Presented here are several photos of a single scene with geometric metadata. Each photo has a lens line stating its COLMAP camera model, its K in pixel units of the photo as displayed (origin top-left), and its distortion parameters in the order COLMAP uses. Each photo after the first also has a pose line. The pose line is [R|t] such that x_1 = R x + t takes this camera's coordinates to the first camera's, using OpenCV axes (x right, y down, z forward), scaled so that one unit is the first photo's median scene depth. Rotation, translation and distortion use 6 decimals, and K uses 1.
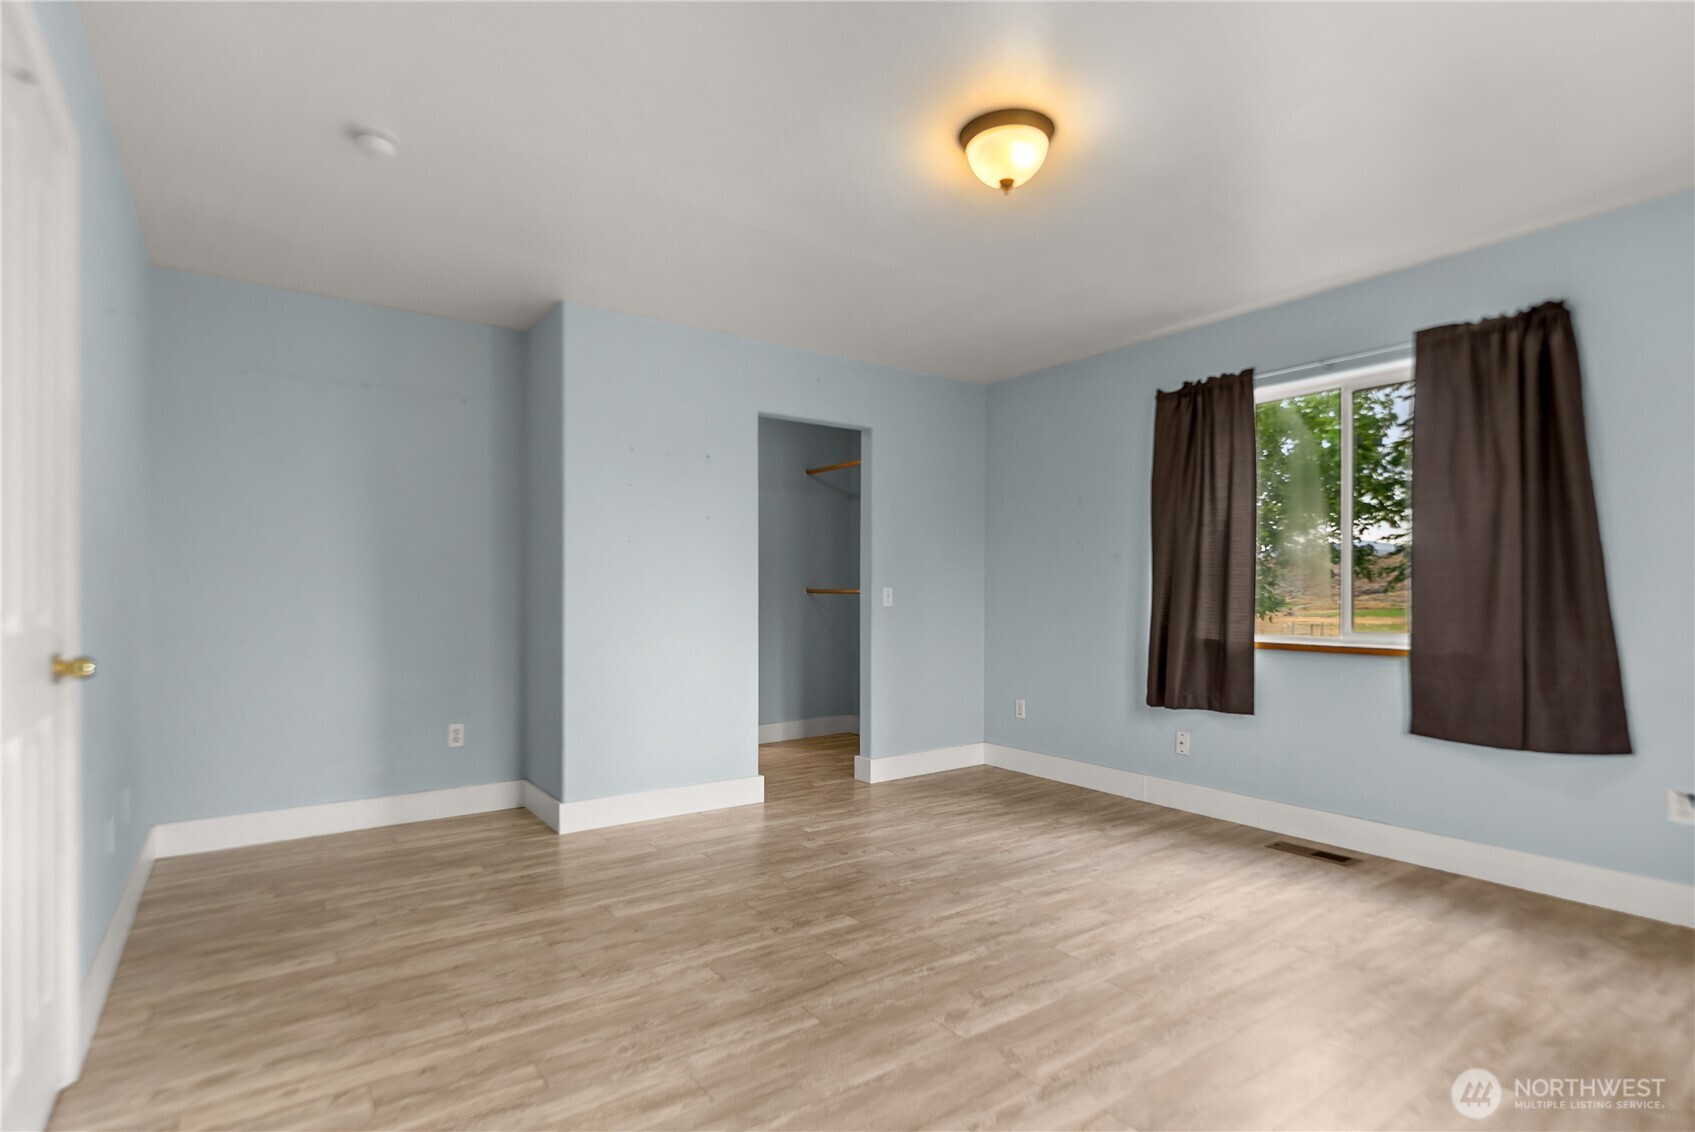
lens RADIAL K [[823.8, 0, 847.5], [0, 823.8, 566.0], [0, 0, 1]] dist [-0.004517, -0.000509]
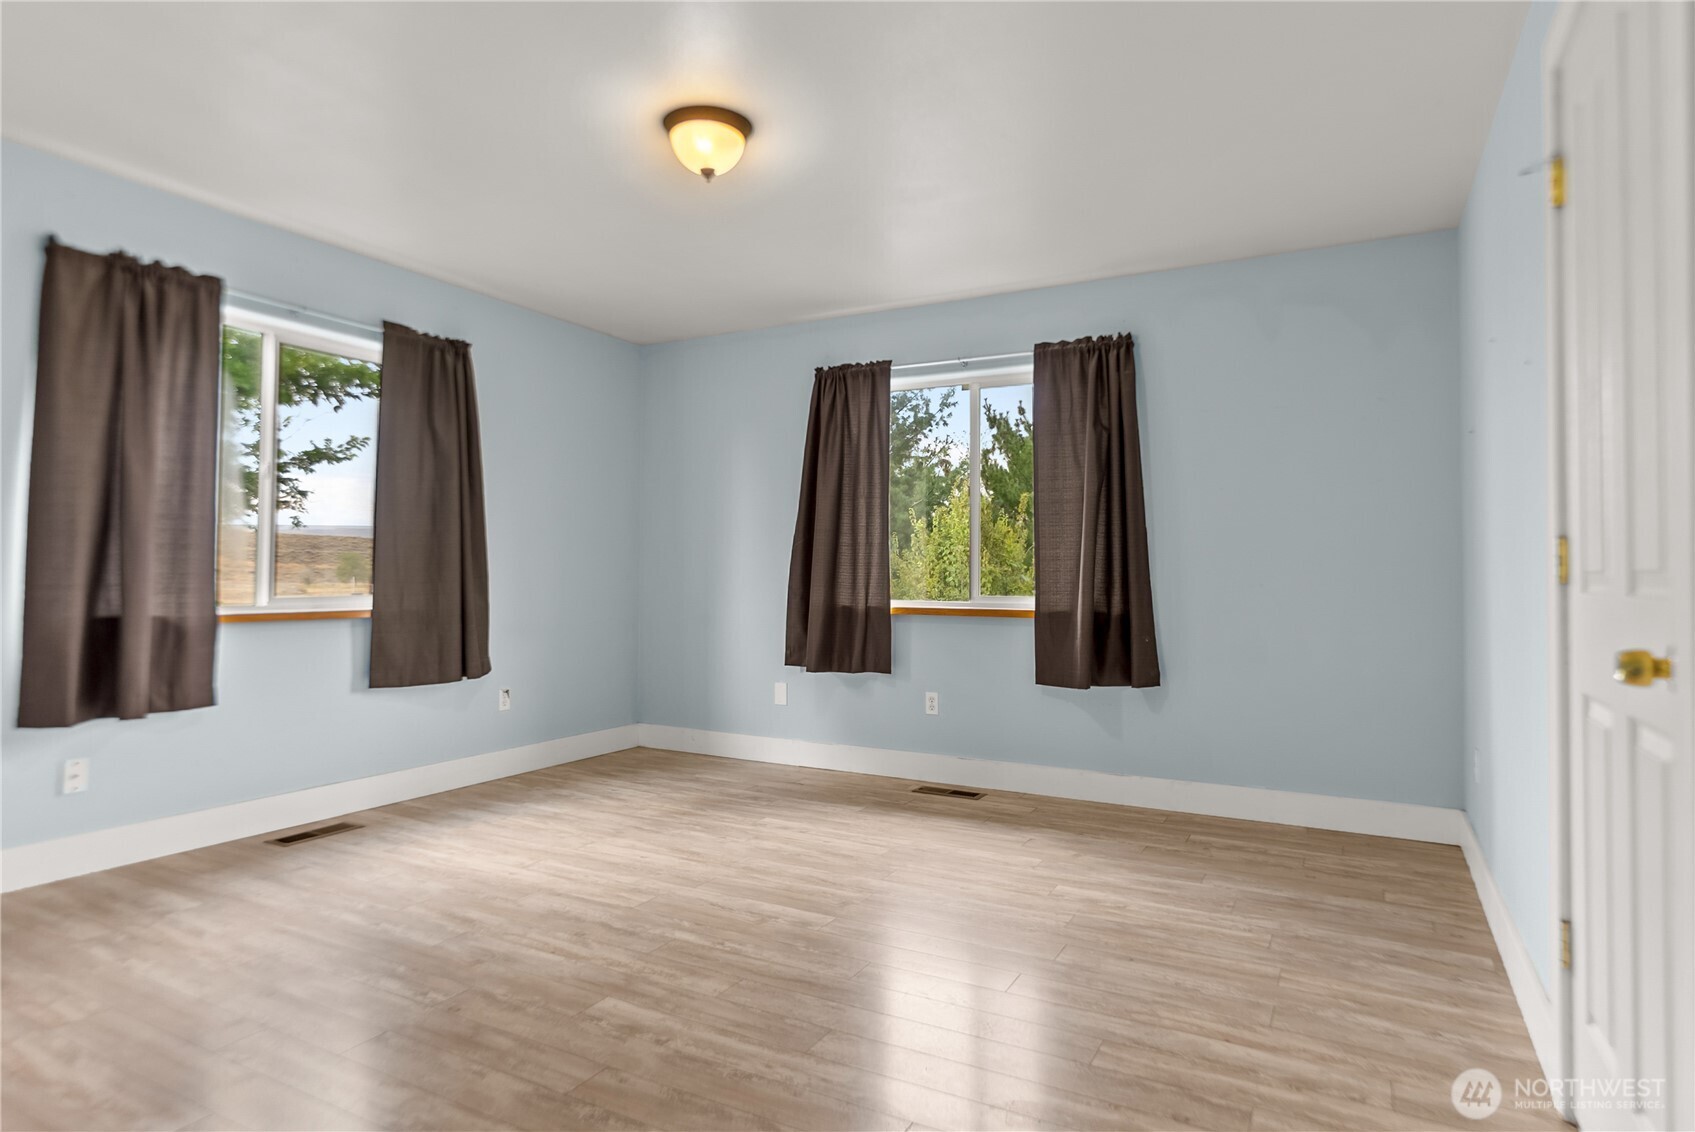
lens RADIAL K [[916.8, 0, 839.9], [0, 916.8, 530.1], [0, 0, 1]] dist [0.001476, -0.000086]
pose [[-0.416330, 0.037203, 0.908452, -0.799786], [-0.042010, 0.997308, -0.060094, 0.049922], [-0.908243, -0.063183, -0.413646, 1.121362]]
